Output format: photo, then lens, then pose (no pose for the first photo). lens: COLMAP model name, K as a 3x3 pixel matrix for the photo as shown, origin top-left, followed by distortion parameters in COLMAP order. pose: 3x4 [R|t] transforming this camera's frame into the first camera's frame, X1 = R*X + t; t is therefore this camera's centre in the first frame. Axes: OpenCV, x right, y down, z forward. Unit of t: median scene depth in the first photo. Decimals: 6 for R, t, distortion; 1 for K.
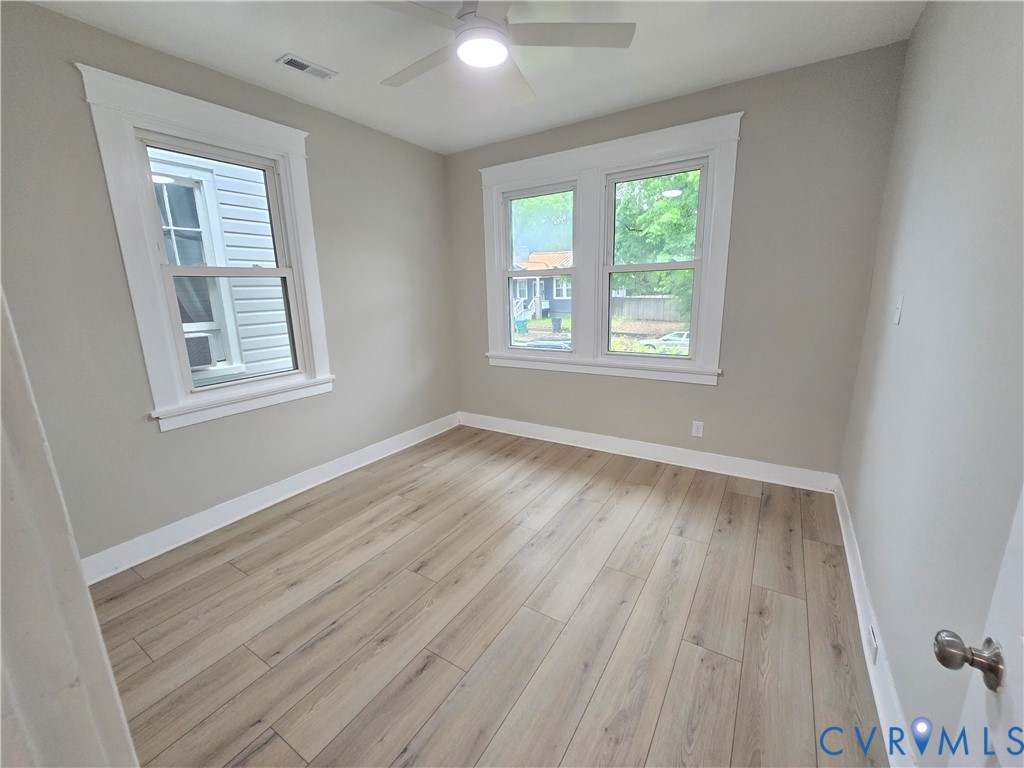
lens RADIAL K [[419.8, 0, 514.1], [0, 419.8, 385.4], [0, 0, 1]] dist [-0.001064, -0.001614]
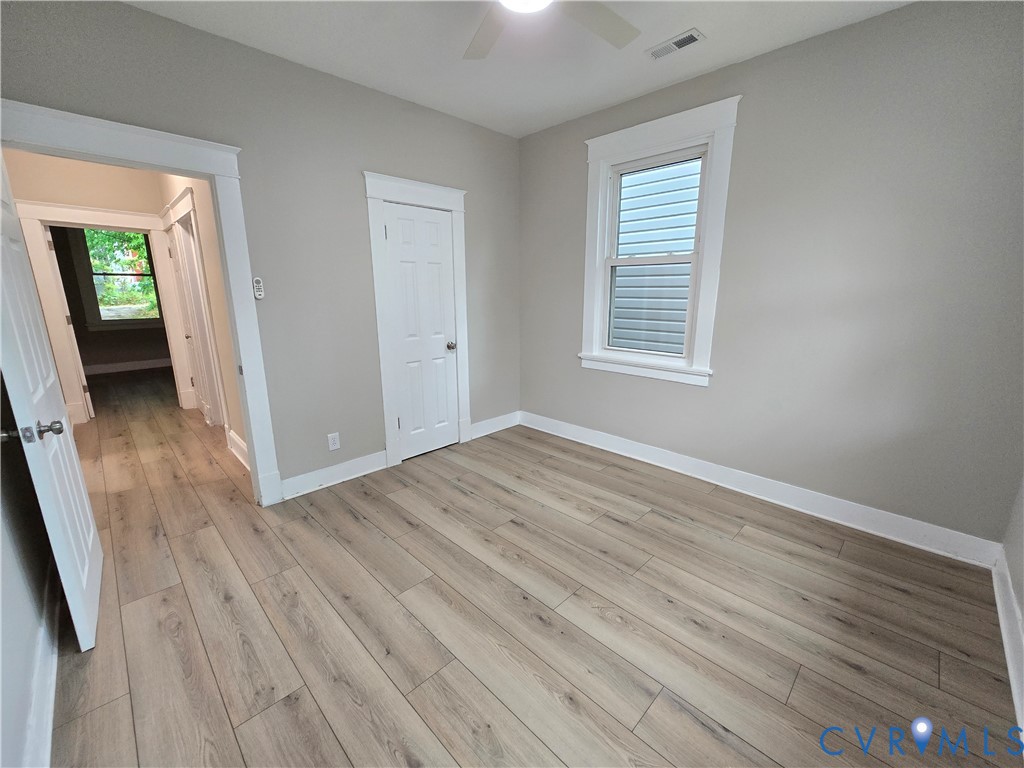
lens RADIAL K [[419.8, 0, 515.7], [0, 419.8, 388.1], [0, 0, 1]] dist [-0.001064, -0.001614]
pose [[-0.219091, 0.247632, -0.943757, 0.668004], [-0.212259, 0.931995, 0.293821, -0.210524], [0.952337, 0.264694, -0.151630, 0.954014]]
